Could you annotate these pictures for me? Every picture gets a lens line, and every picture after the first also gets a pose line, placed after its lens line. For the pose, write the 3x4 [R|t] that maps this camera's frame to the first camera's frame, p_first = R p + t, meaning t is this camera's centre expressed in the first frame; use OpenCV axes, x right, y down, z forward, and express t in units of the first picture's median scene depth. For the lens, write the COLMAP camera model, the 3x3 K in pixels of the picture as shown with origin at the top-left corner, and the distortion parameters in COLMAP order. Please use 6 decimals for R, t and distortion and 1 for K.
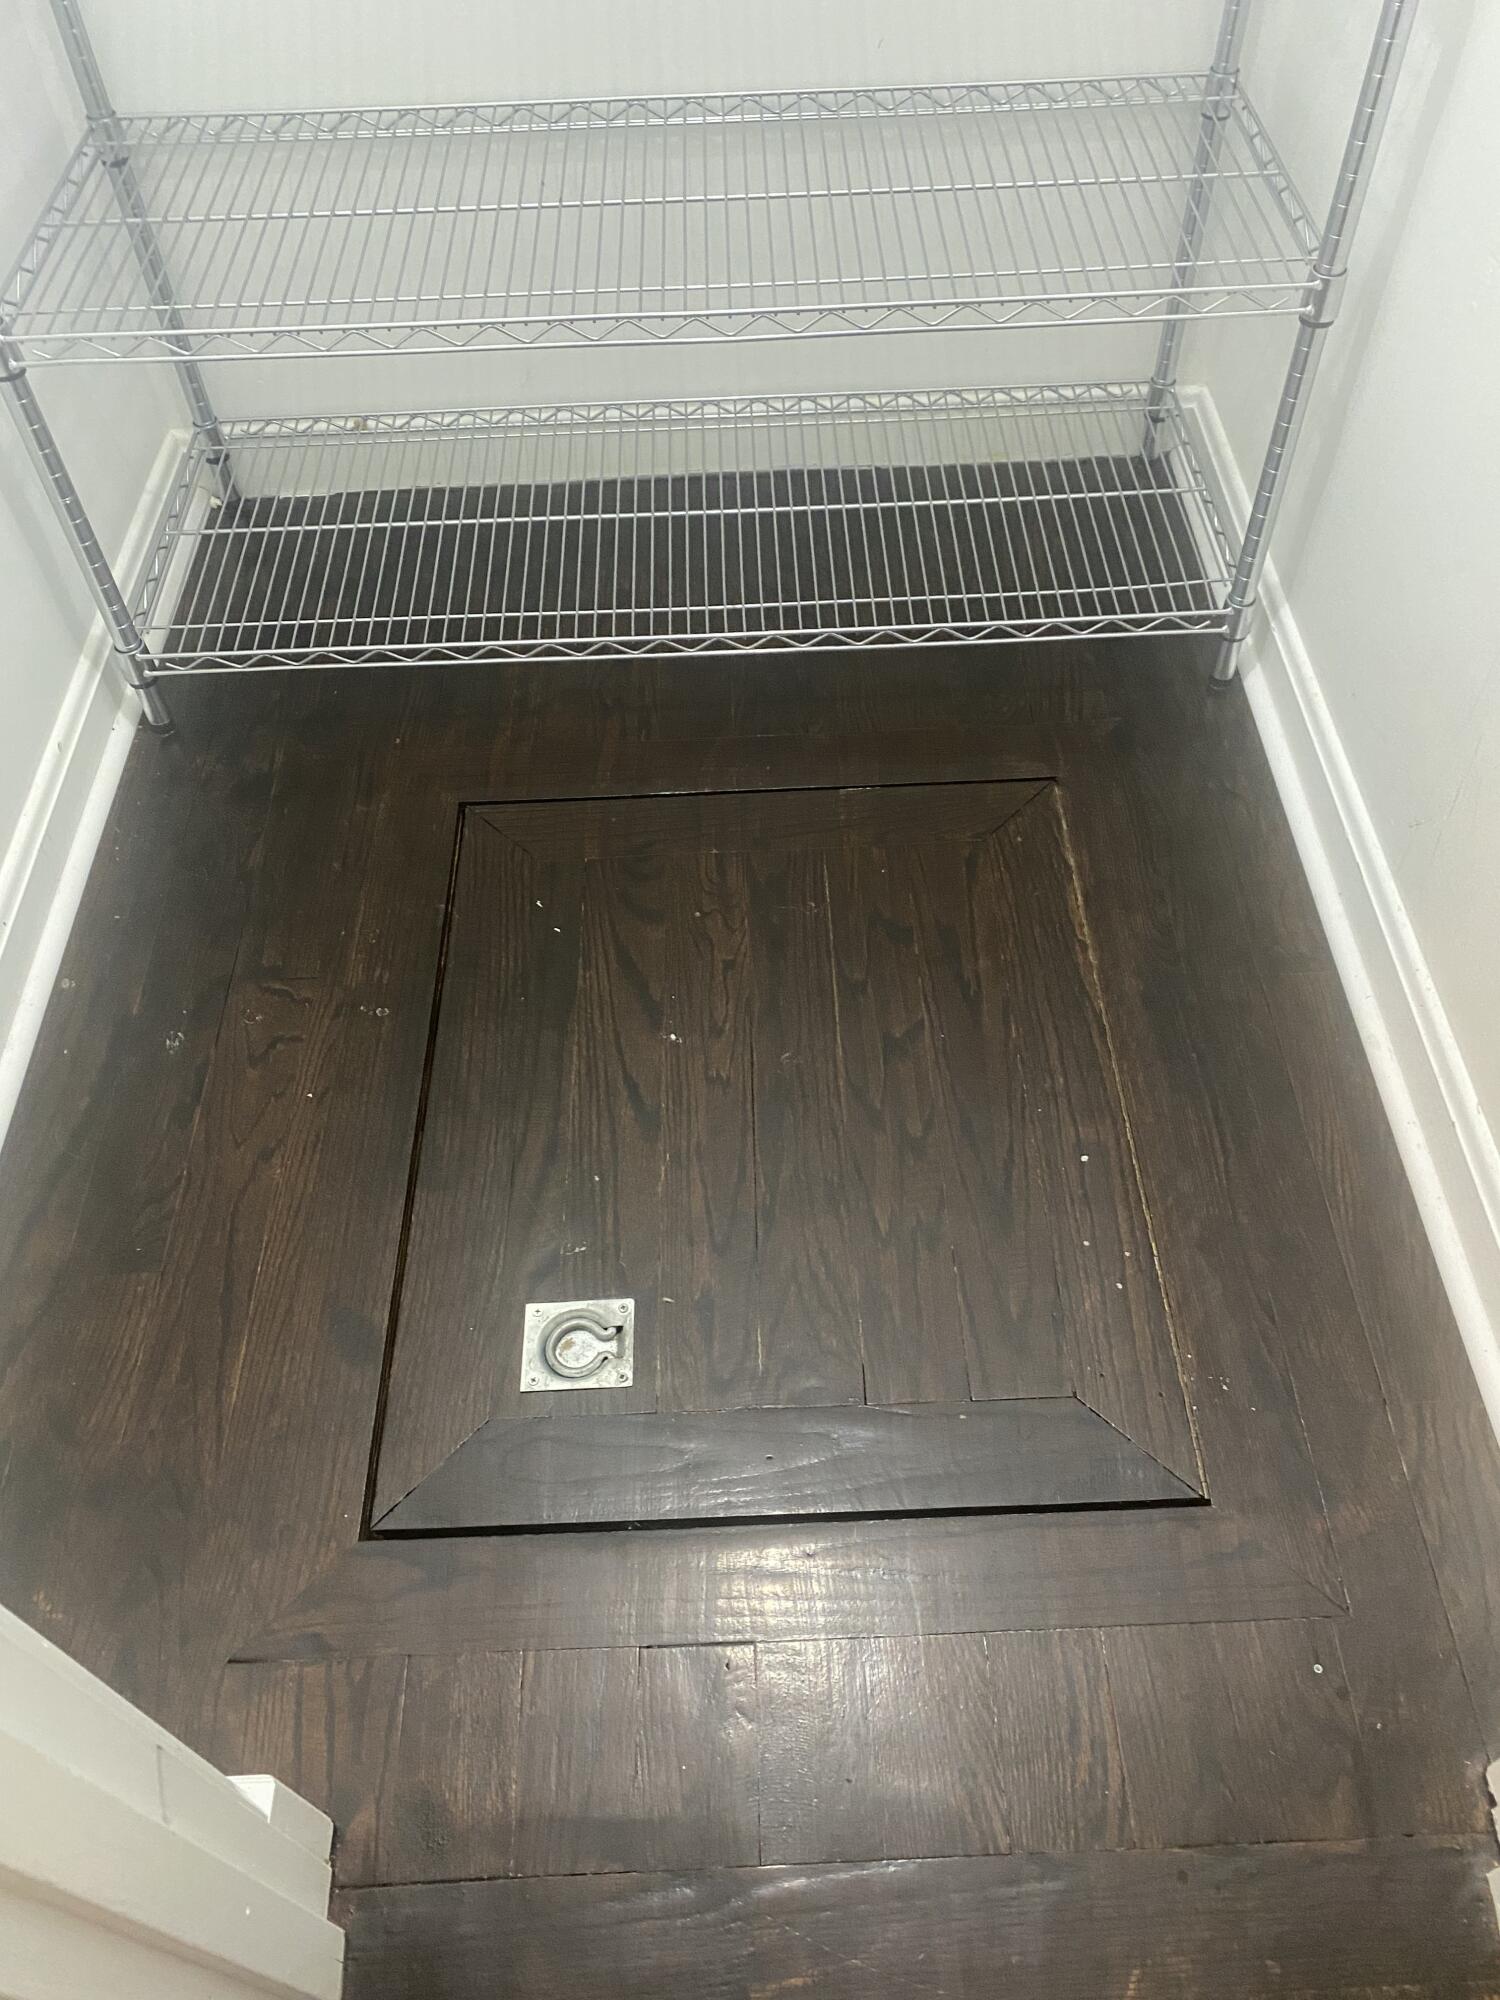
lens RADIAL K [[1532.0, 0, 753.1], [0, 1532.0, 989.7], [0, 0, 1]] dist [0.010685, -0.001880]
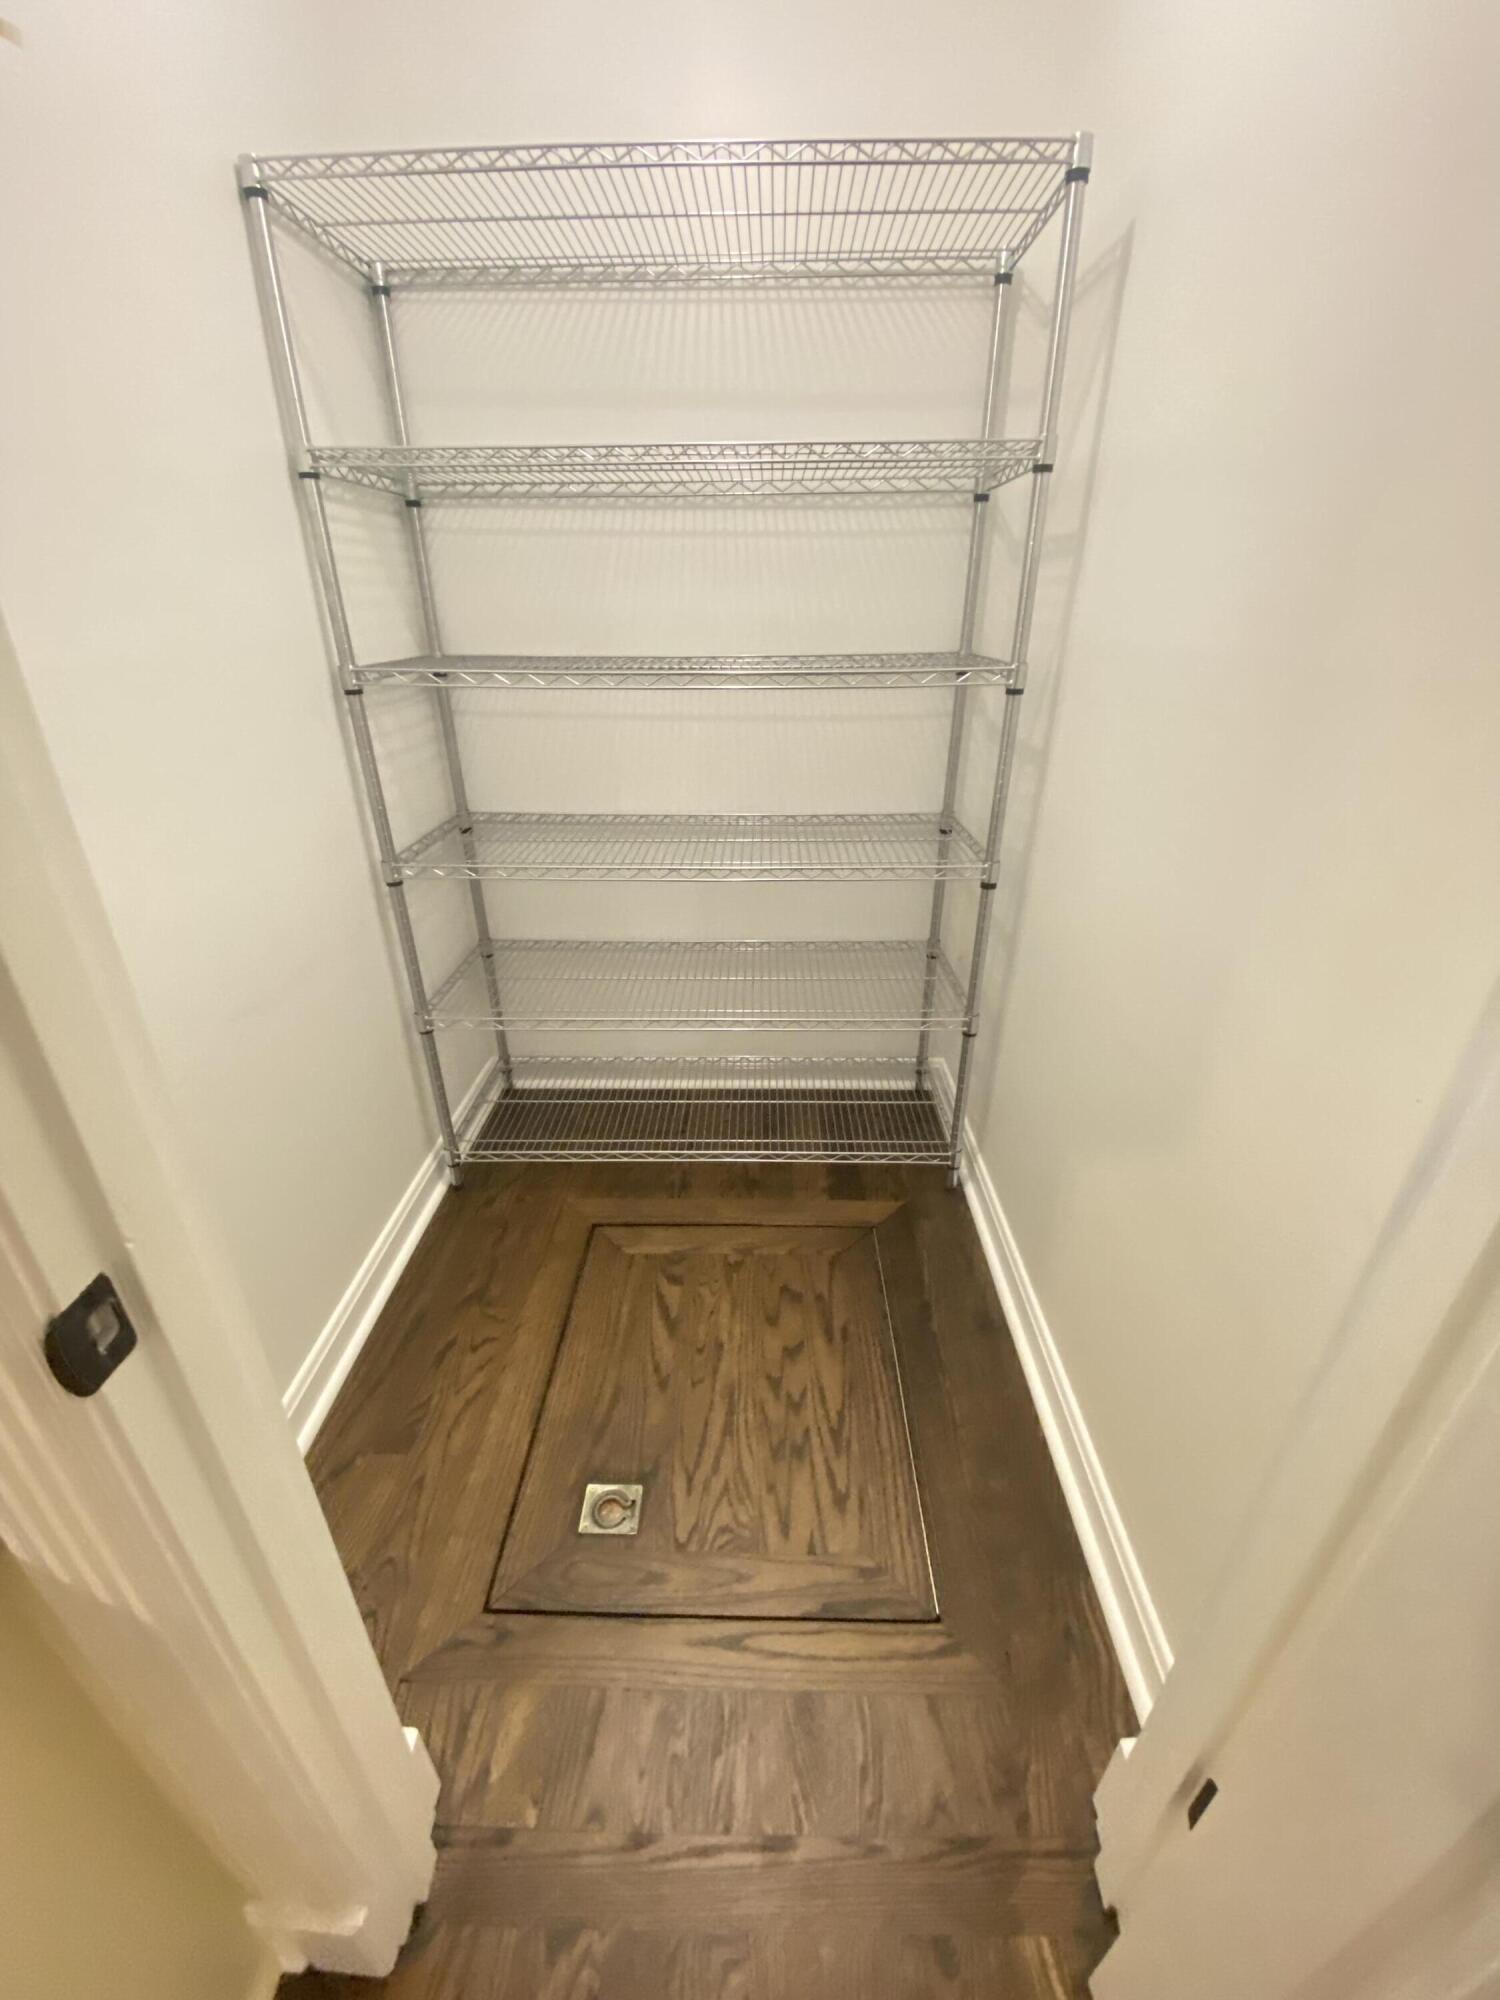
lens RADIAL K [[817.2, 0, 745.1], [0, 817.2, 1002.7], [0, 0, 1]] dist [-0.003468, -0.000158]
pose [[0.998523, 0.036689, -0.040077, 0.055733], [-0.050165, 0.905874, -0.420567, 0.060172], [0.020874, 0.421956, 0.906376, -0.151530]]
